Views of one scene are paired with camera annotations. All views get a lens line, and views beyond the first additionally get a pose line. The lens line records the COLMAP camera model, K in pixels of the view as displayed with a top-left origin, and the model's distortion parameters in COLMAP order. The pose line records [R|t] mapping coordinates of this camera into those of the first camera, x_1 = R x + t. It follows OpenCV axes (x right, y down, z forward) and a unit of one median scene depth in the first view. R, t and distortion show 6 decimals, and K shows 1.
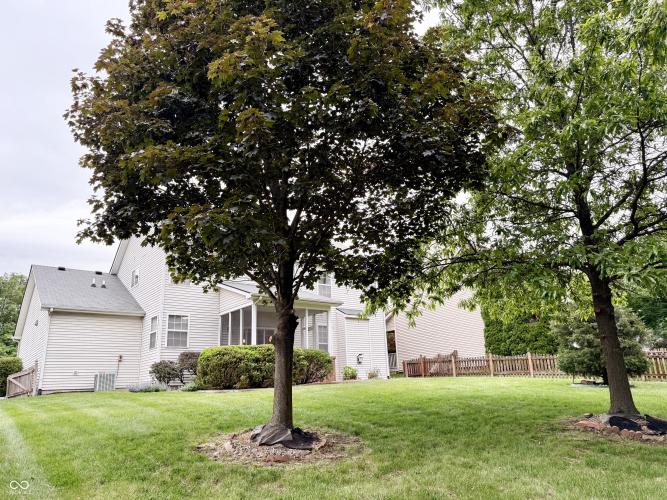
lens RADIAL K [[478.0, 0, 336.3], [0, 478.0, 245.1], [0, 0, 1]] dist [-0.004842, 0.002724]
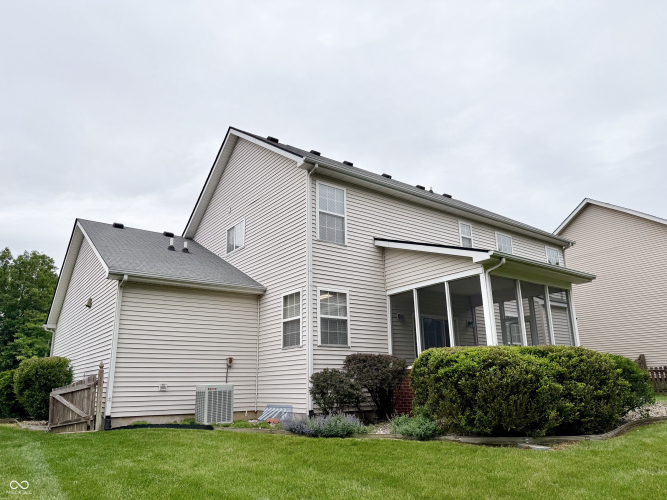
lens RADIAL K [[478.0, 0, 336.3], [0, 478.0, 245.1], [0, 0, 1]] dist [-0.004842, 0.002724]
pose [[0.999707, 0.016160, -0.018023, -0.324758], [-0.016048, 0.999851, 0.006317, 0.086632], [0.018123, -0.006026, 0.999818, 0.416163]]
